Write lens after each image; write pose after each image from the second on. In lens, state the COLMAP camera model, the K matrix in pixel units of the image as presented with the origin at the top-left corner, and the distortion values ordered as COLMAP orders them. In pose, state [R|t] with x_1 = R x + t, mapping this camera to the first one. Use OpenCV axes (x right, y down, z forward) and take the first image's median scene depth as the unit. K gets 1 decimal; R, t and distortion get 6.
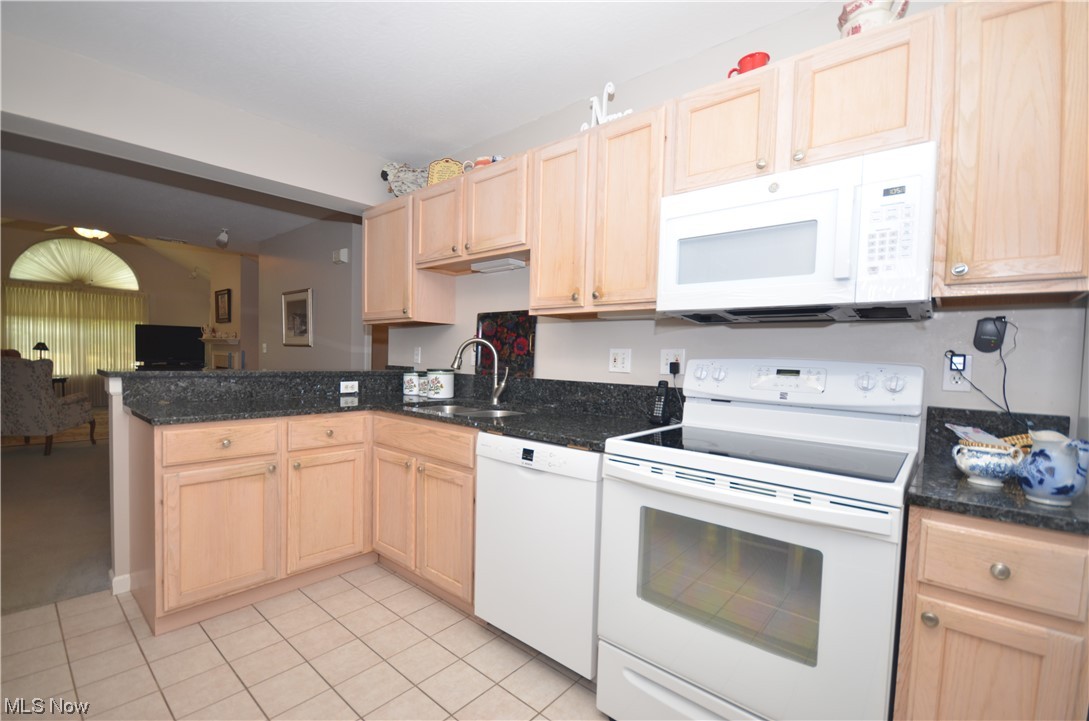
lens RADIAL K [[473.8, 0, 543.2], [0, 473.8, 376.8], [0, 0, 1]] dist [0.004418, -0.008003]
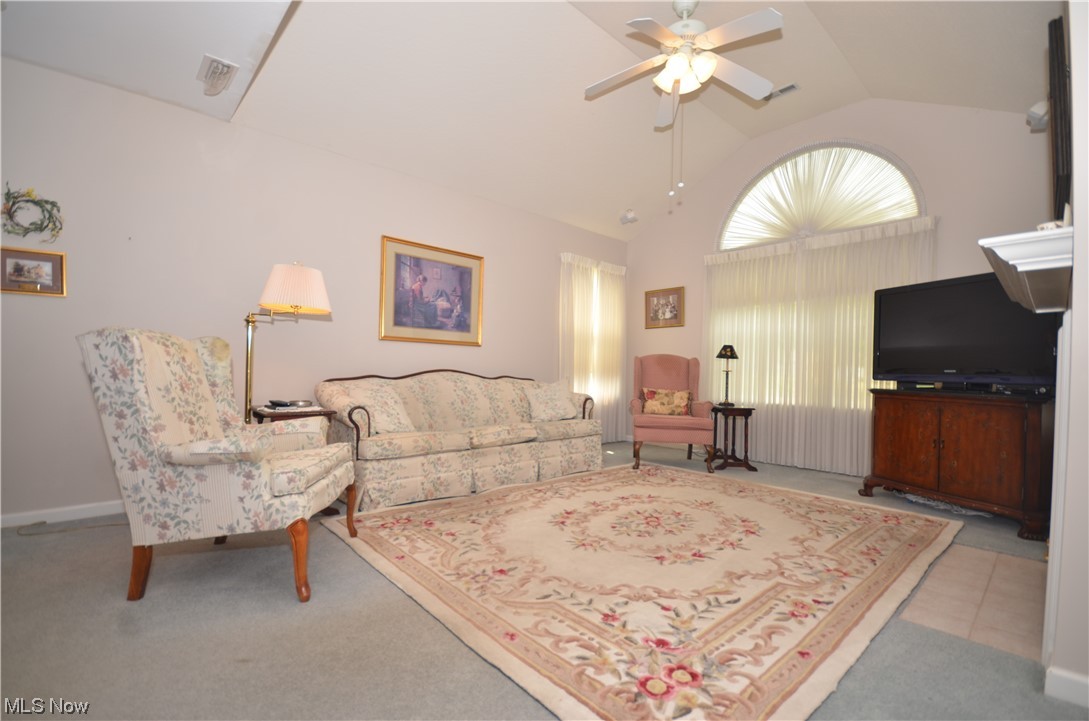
lens RADIAL K [[473.8, 0, 542.9], [0, 473.8, 378.8], [0, 0, 1]] dist [0.004418, -0.008003]
pose [[-0.111299, -0.014882, -0.993676, -0.438077], [-0.068846, 0.997601, -0.007229, -0.011210], [0.991399, 0.067606, -0.112057, 0.800564]]
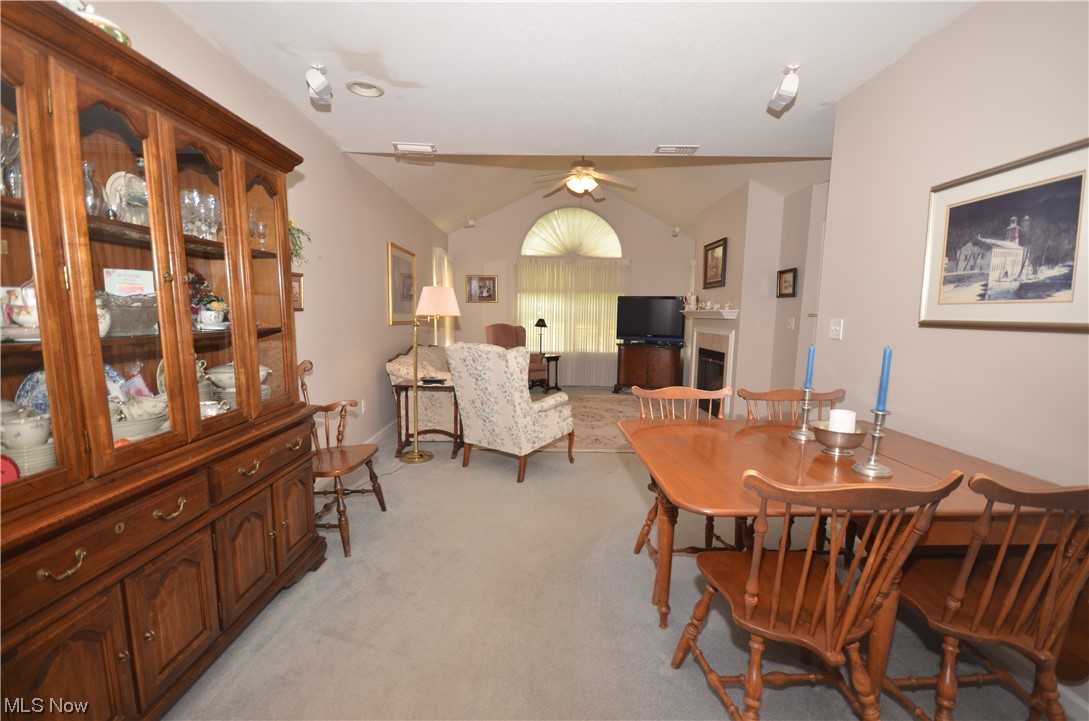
lens RADIAL K [[473.8, 0, 543.5], [0, 473.8, 376.6], [0, 0, 1]] dist [0.004418, -0.008003]
pose [[0.659251, 0.078677, -0.747796, -0.303592], [-0.029381, 0.996447, 0.078936, -0.030225], [0.751349, -0.030067, 0.659220, 0.335298]]
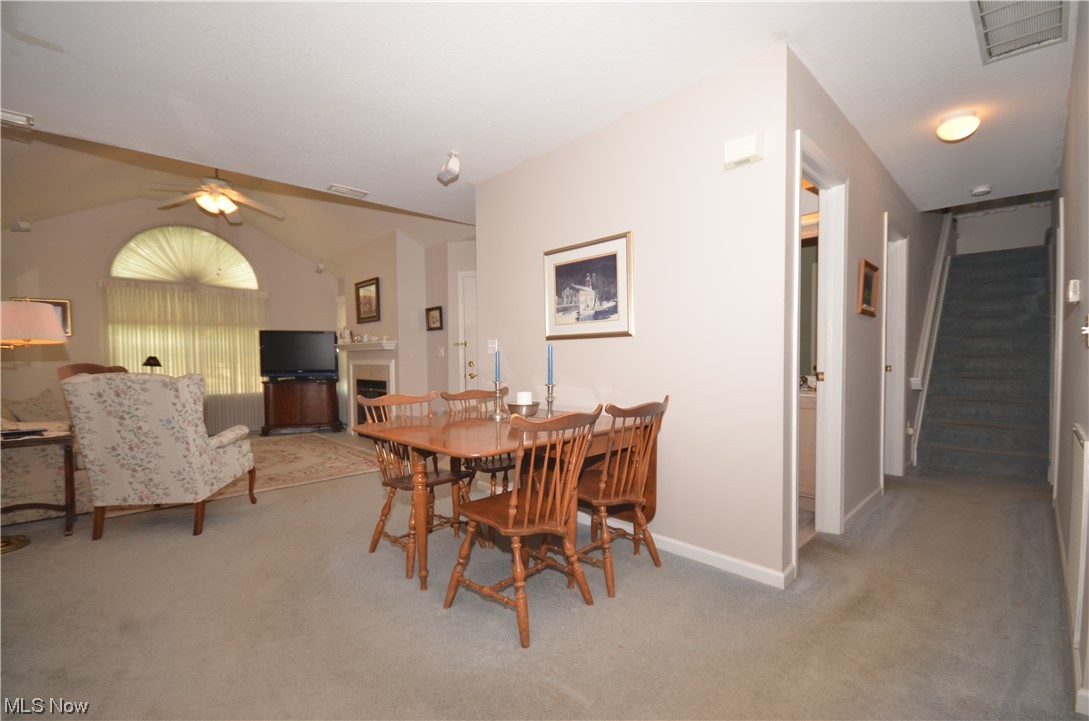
lens RADIAL K [[473.8, 0, 541.5], [0, 473.8, 375.1], [0, 0, 1]] dist [0.004418, -0.008003]
pose [[0.995055, -0.035721, -0.092679, -0.332678], [0.034488, 0.999295, -0.014868, -0.007403], [0.093145, 0.011598, 0.995585, 0.263199]]
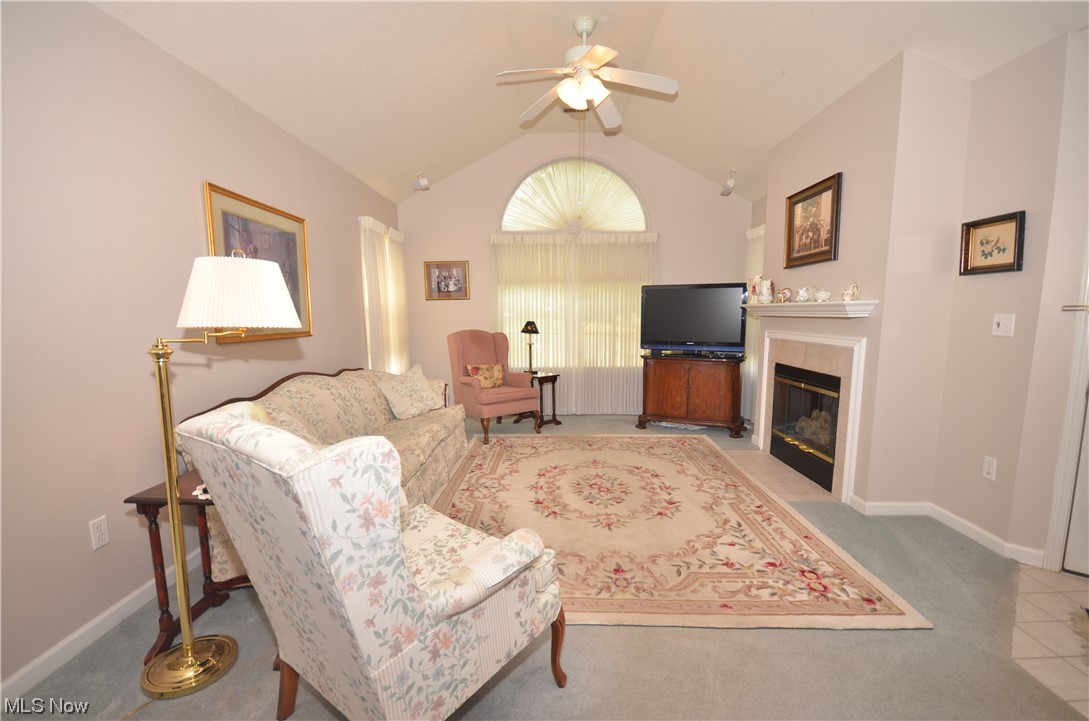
lens RADIAL K [[473.8, 0, 542.5], [0, 473.8, 376.9], [0, 0, 1]] dist [0.004418, -0.008003]
pose [[0.639406, 0.069948, -0.765681, -0.505221], [-0.009563, 0.996500, 0.083049, -0.048153], [0.768810, -0.045780, 0.637836, 0.550225]]
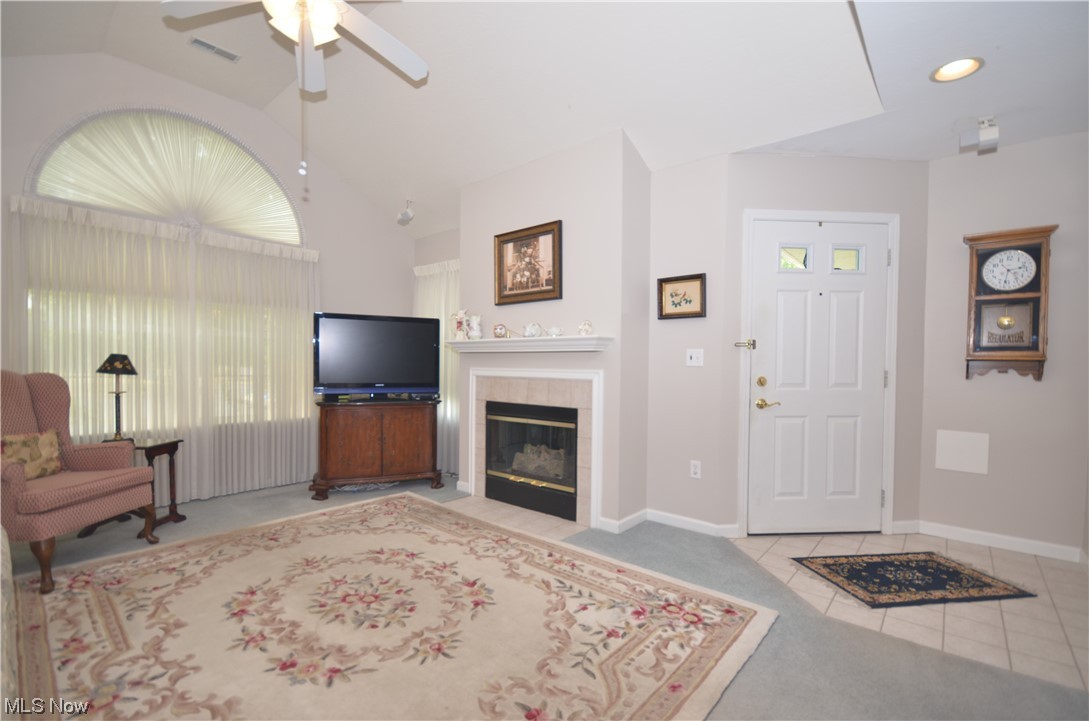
lens RADIAL K [[473.8, 0, 541.5], [0, 473.8, 376.4], [0, 0, 1]] dist [0.004418, -0.008003]
pose [[0.999809, -0.019184, 0.003736, -0.678024], [0.019263, 0.999560, -0.022571, -0.036862], [-0.003301, 0.022639, 0.999738, 0.573452]]
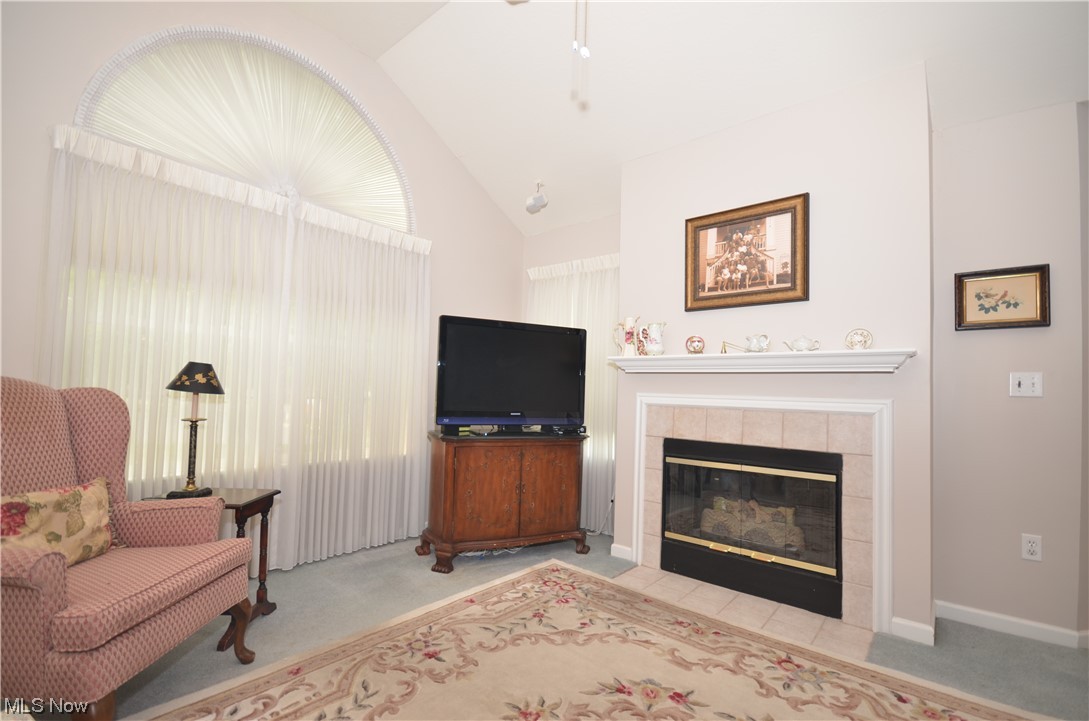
lens RADIAL K [[473.8, 0, 541.7], [0, 473.8, 376.1], [0, 0, 1]] dist [0.004418, -0.008003]
pose [[0.999946, 0.000165, 0.010394, -0.831530], [0.000674, 0.996738, -0.080708, -0.041824], [-0.010373, 0.080711, 0.996684, 0.695766]]
